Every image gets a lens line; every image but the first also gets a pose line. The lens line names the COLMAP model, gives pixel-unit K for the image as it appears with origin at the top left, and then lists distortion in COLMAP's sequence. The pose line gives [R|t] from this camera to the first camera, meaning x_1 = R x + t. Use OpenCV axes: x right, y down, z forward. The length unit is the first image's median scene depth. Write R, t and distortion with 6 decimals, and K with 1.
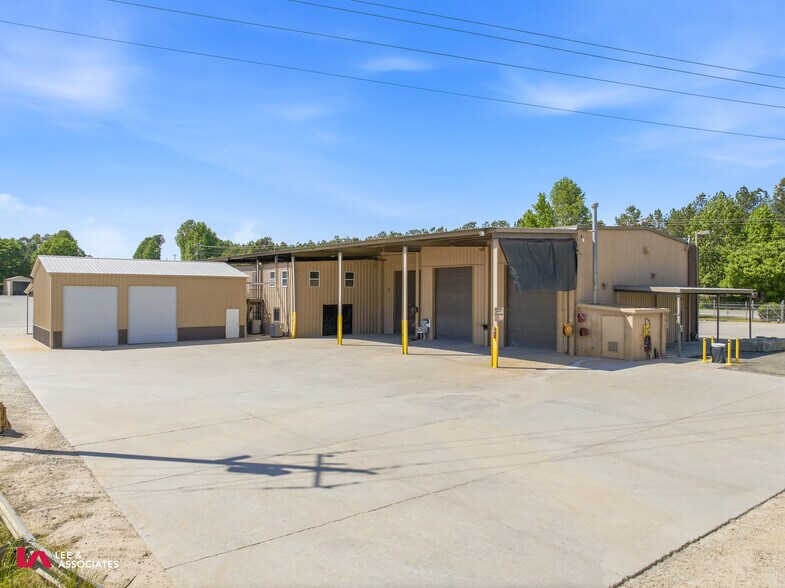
lens RADIAL K [[552.1, 0, 394.5], [0, 552.1, 283.8], [0, 0, 1]] dist [-0.041865, 0.005449]
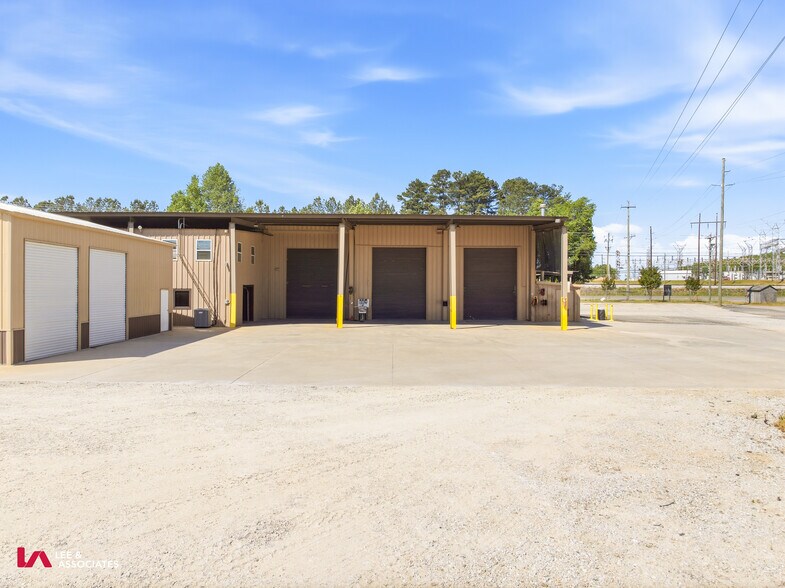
lens RADIAL K [[552.1, 0, 394.5], [0, 552.1, 283.8], [0, 0, 1]] dist [-0.041865, 0.005449]
pose [[0.617152, 0.005278, 0.786826, -0.693068], [-0.015777, 0.999859, 0.005668, 0.031066], [-0.786686, -0.015911, 0.617149, 0.356850]]
